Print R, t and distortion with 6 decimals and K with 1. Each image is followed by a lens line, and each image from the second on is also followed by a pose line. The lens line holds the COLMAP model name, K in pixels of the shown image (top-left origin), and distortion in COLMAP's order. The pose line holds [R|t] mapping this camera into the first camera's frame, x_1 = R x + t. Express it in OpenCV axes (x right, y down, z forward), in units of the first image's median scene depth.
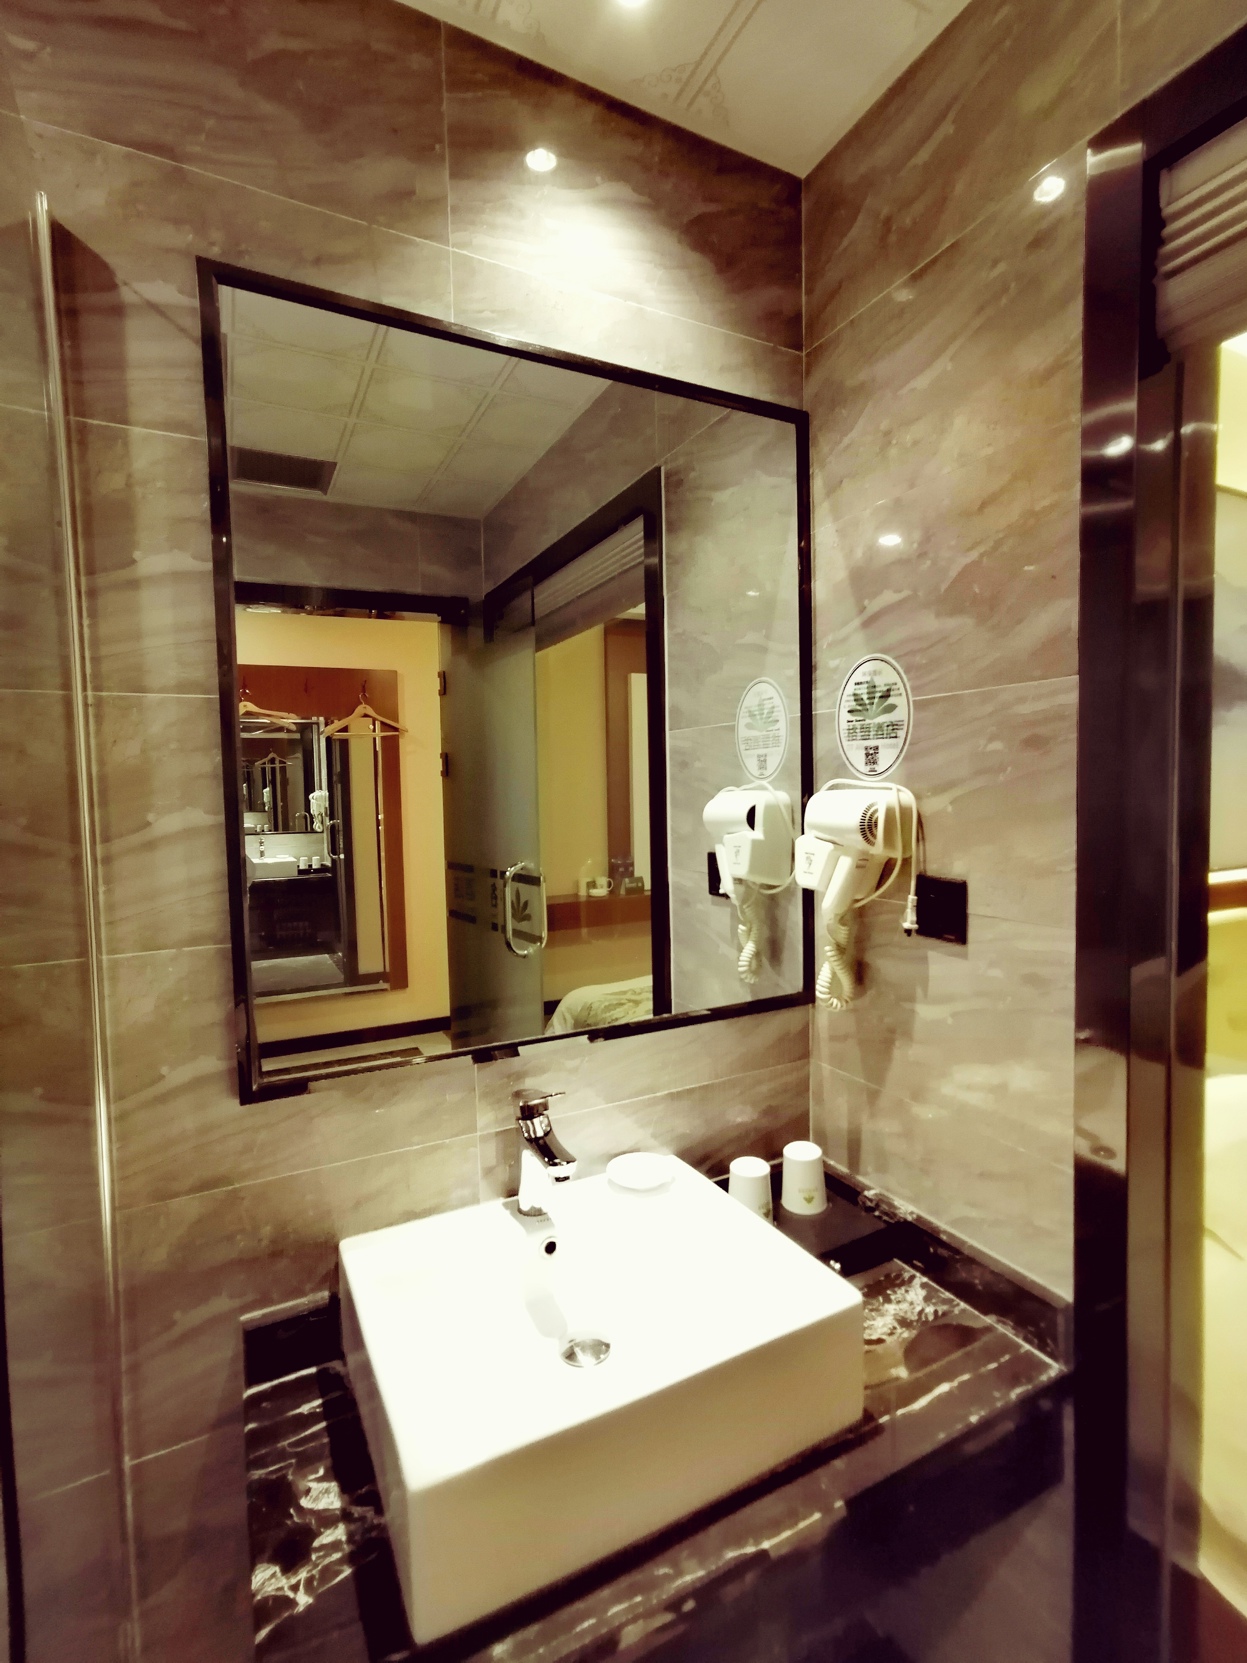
lens RADIAL K [[806.0, 0, 635.3], [0, 806.0, 833.6], [0, 0, 1]] dist [-0.016524, 0.011249]
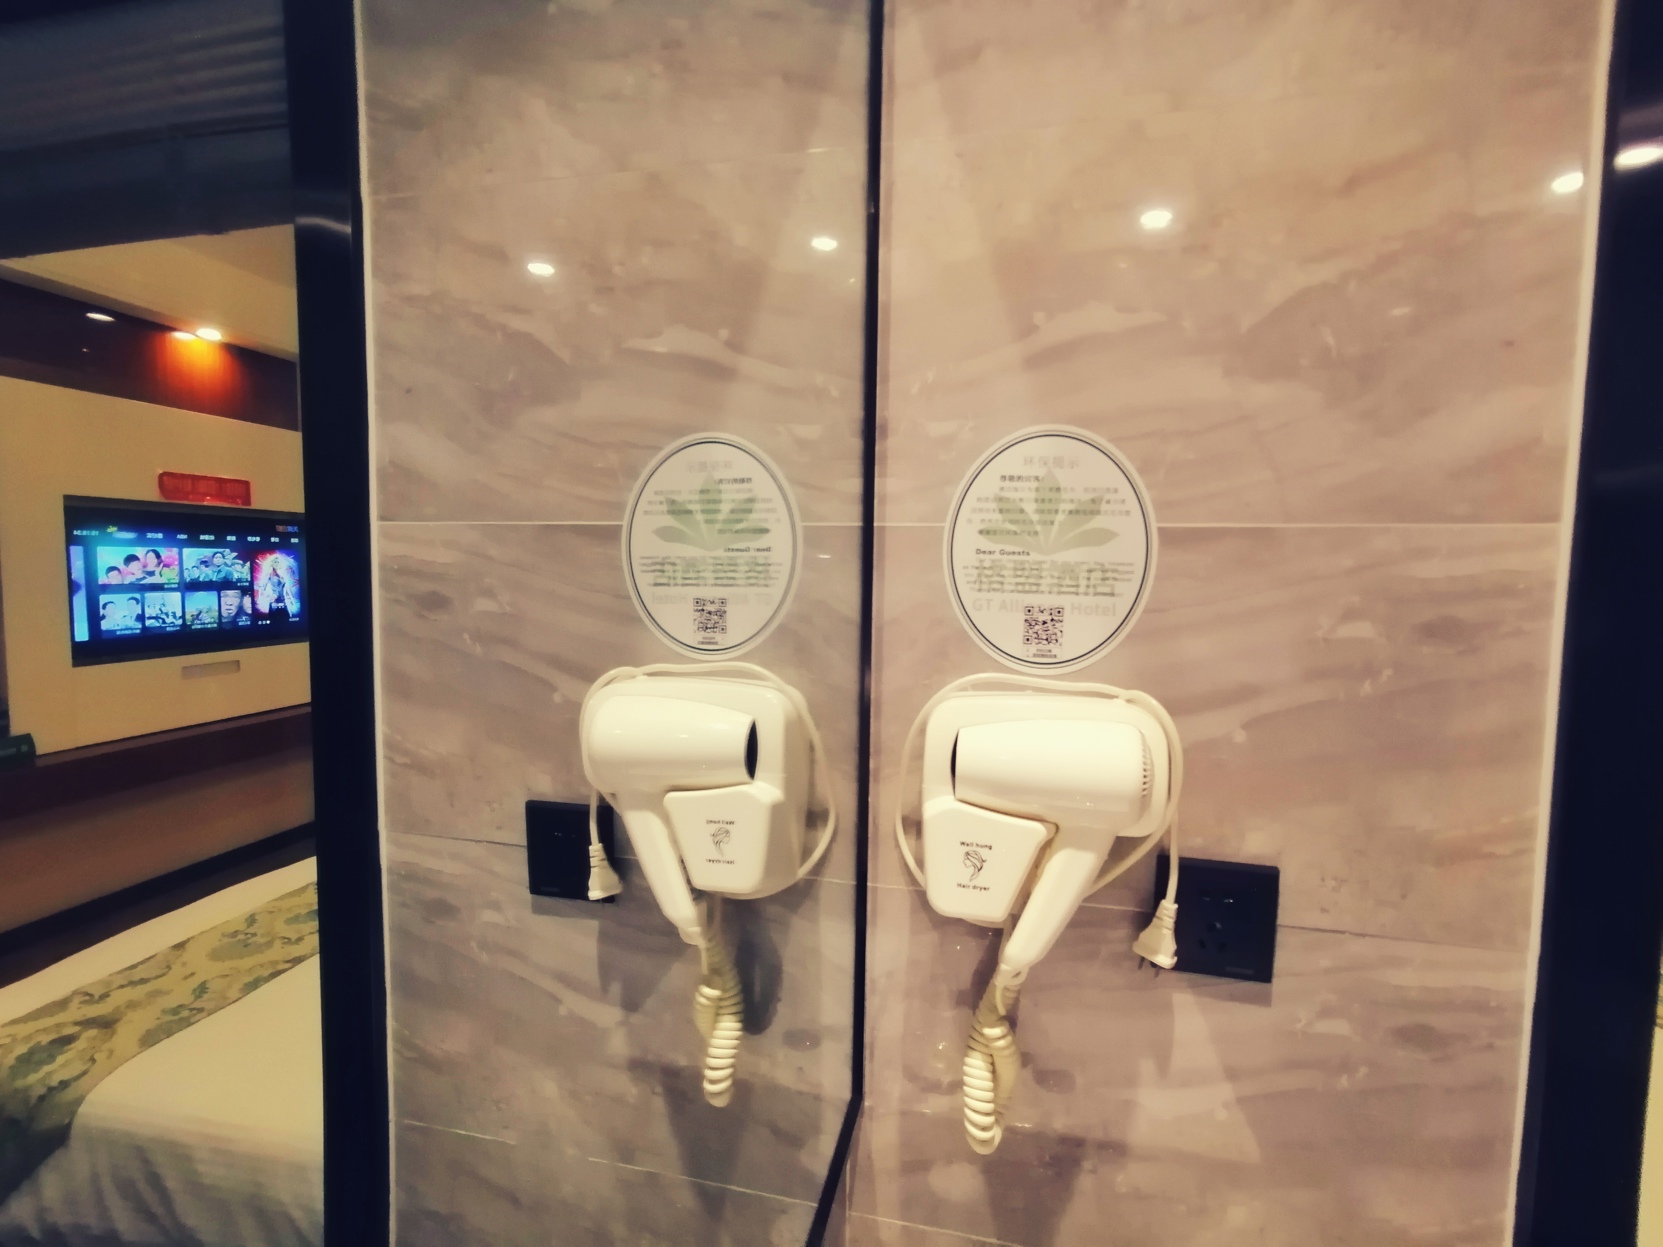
lens RADIAL K [[806.0, 0, 824.4], [0, 806.0, 619.3], [0, 0, 1]] dist [-0.016524, 0.011249]
pose [[0.657911, -0.026476, 0.752630, -0.180985], [0.017476, 0.999649, 0.019890, -0.115516], [-0.752893, 0.000067, 0.658143, 0.787606]]
